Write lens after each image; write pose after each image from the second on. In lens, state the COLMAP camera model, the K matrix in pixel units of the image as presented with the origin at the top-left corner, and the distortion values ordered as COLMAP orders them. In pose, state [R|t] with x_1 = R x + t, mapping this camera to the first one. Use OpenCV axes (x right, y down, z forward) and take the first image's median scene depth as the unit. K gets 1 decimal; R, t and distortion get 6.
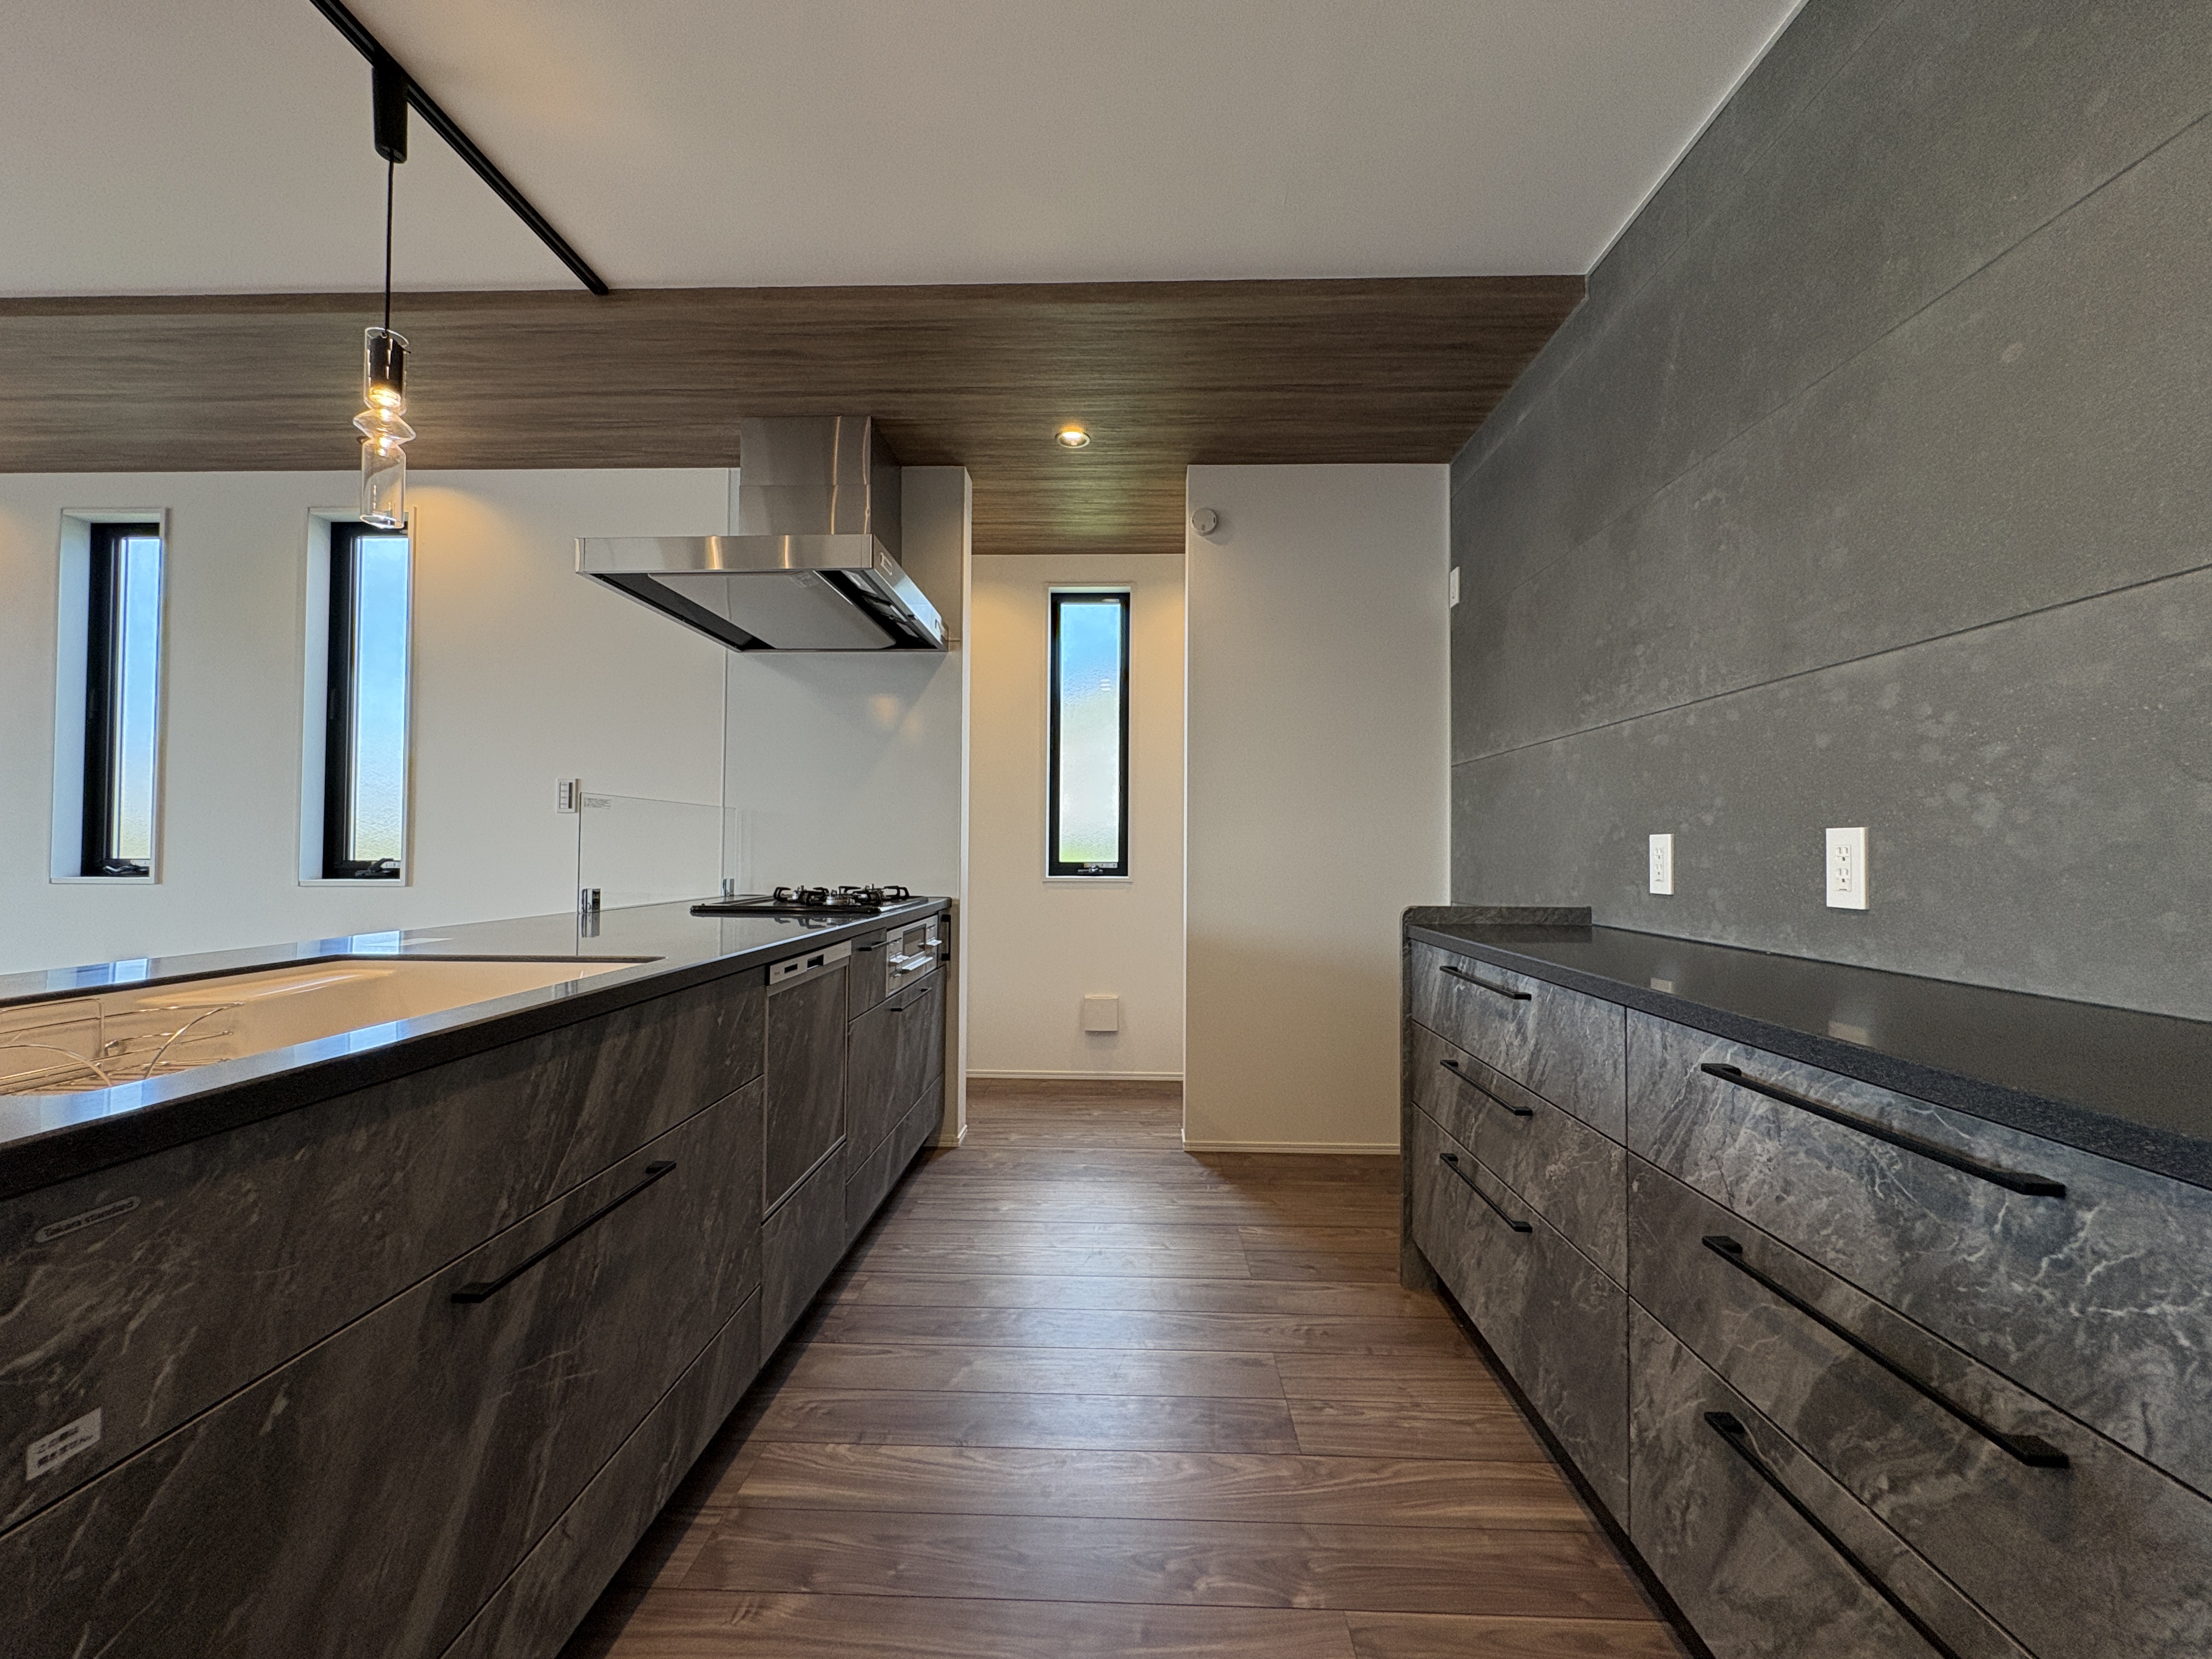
lens RADIAL K [[882.5, 0, 1096.3], [0, 882.5, 832.1], [0, 0, 1]] dist [-0.006307, 0.000667]
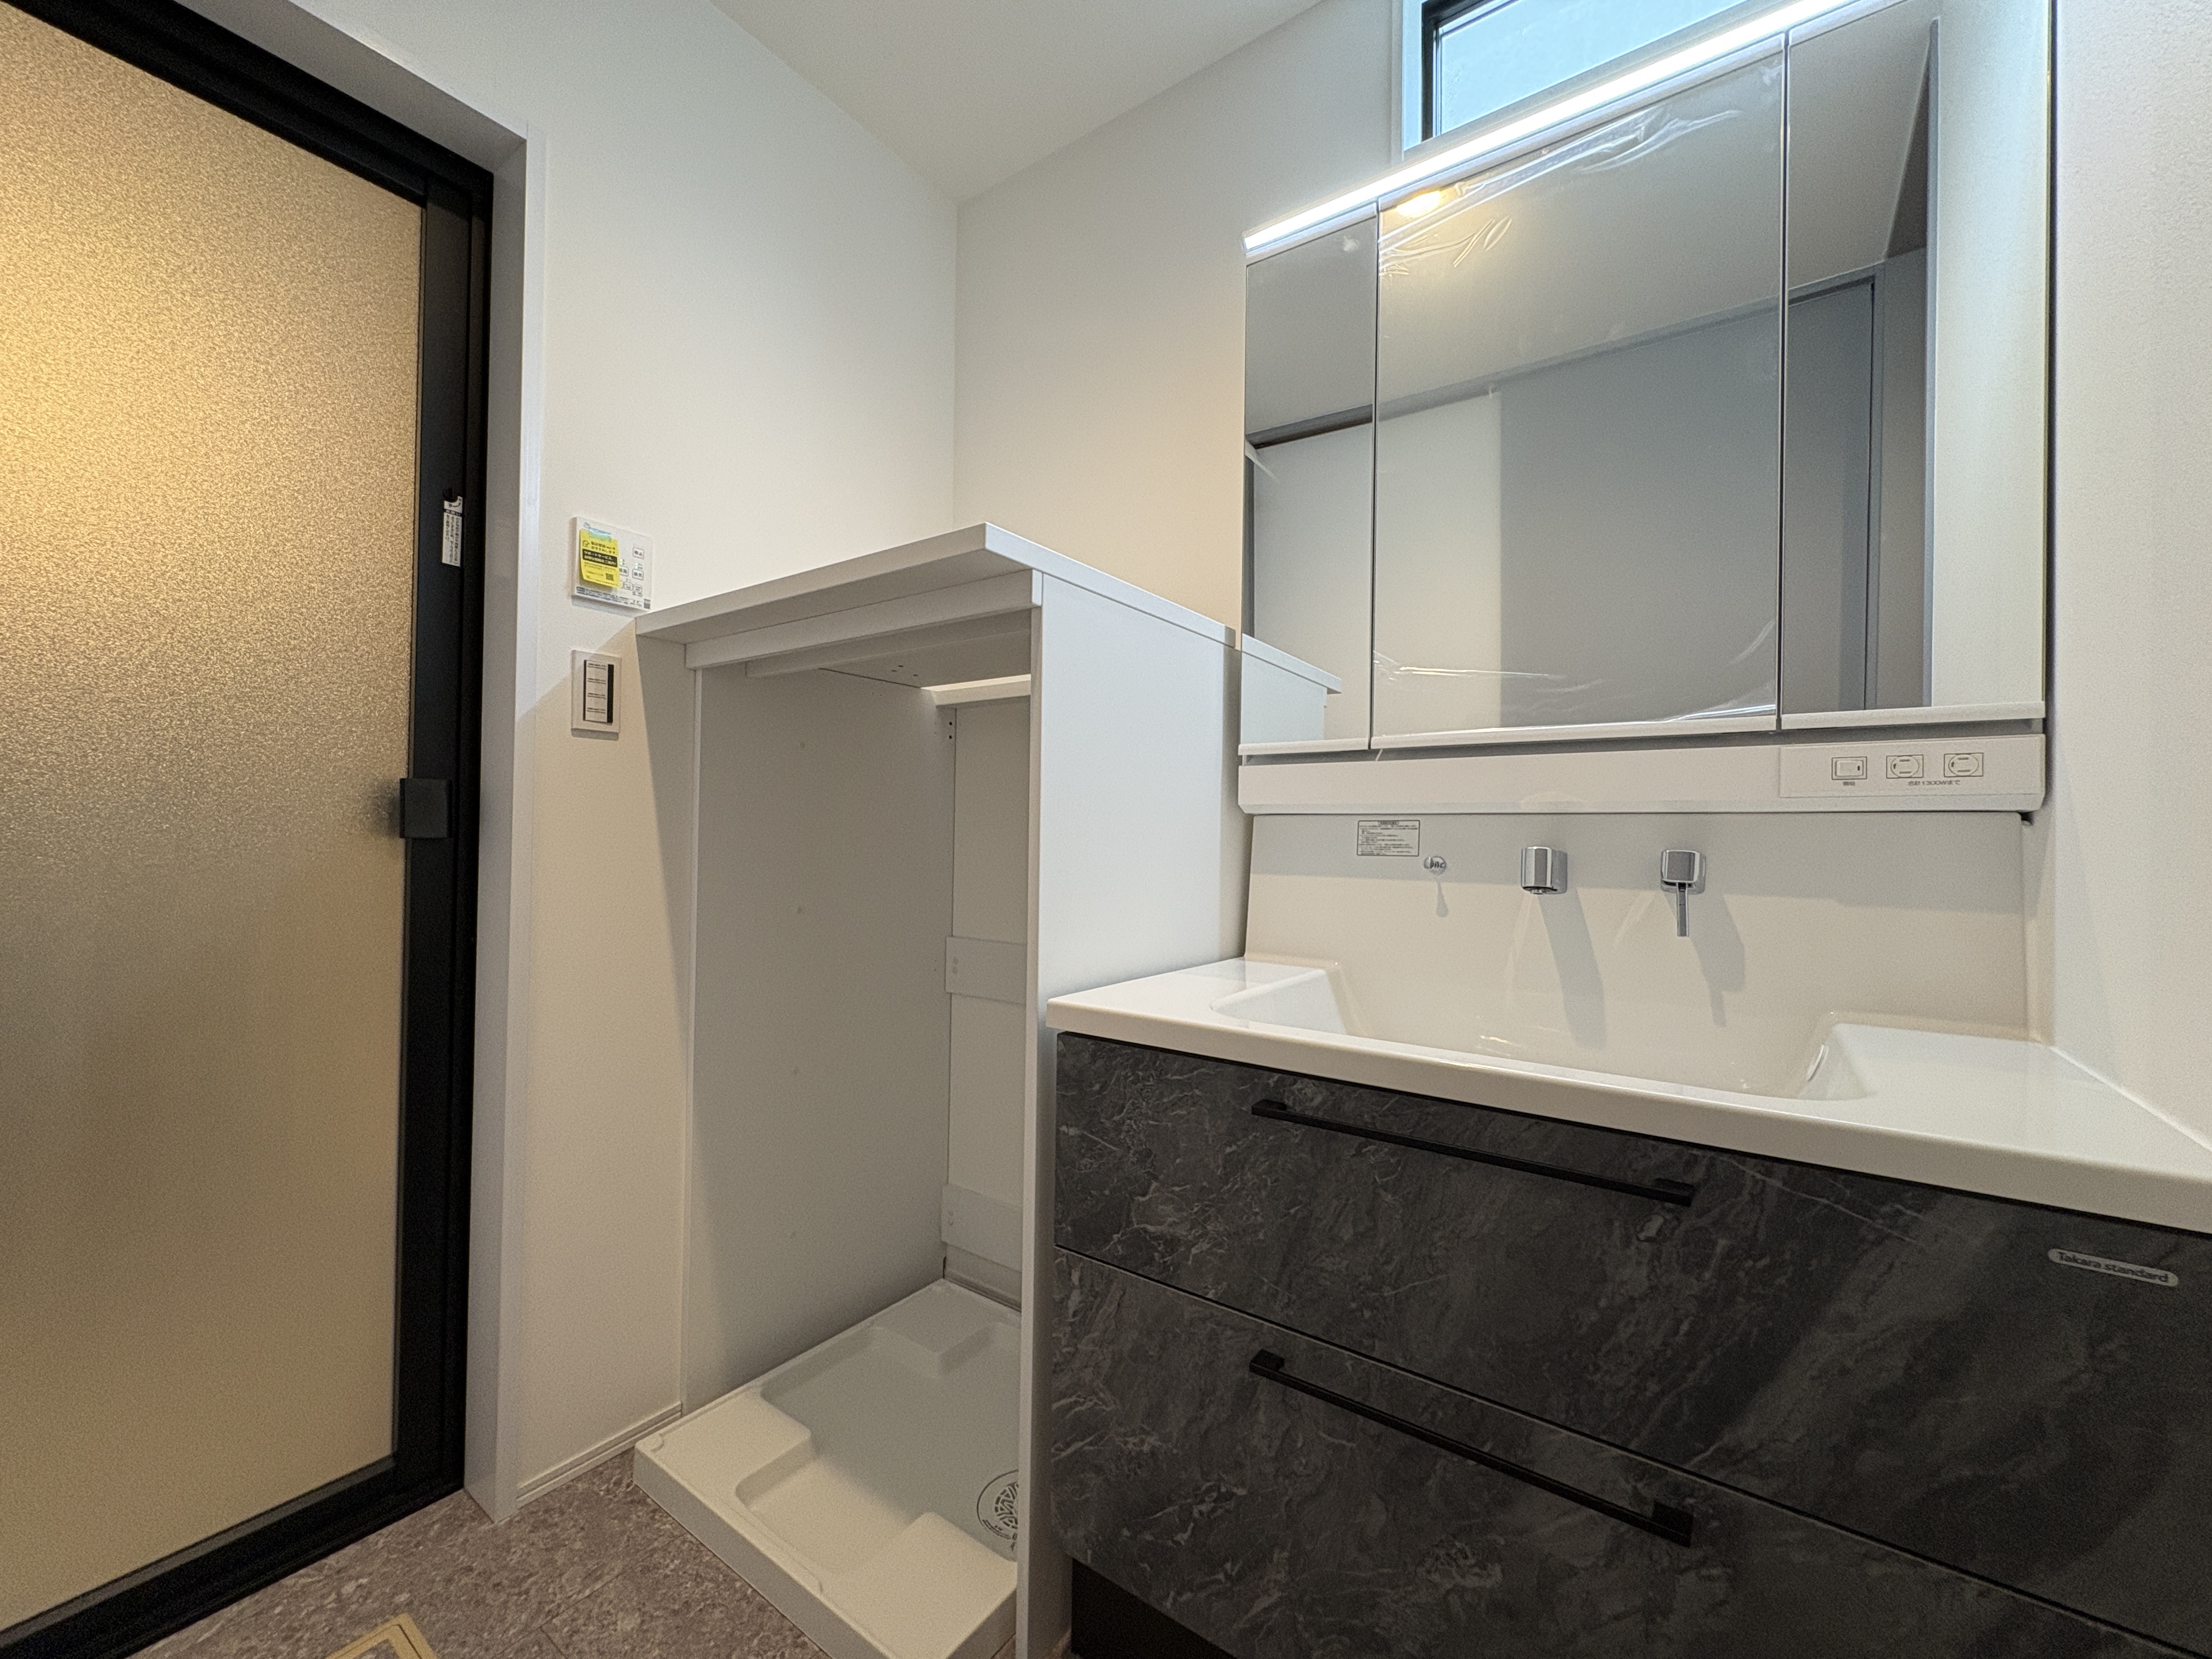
lens RADIAL K [[882.5, 0, 1105.3], [0, 882.5, 833.5], [0, 0, 1]] dist [-0.006307, 0.000667]
pose [[-0.548854, -0.012567, -0.835824, 0.379488], [0.005094, 0.999818, -0.018378, -0.188232], [0.835903, -0.014345, -0.548690, 1.850945]]
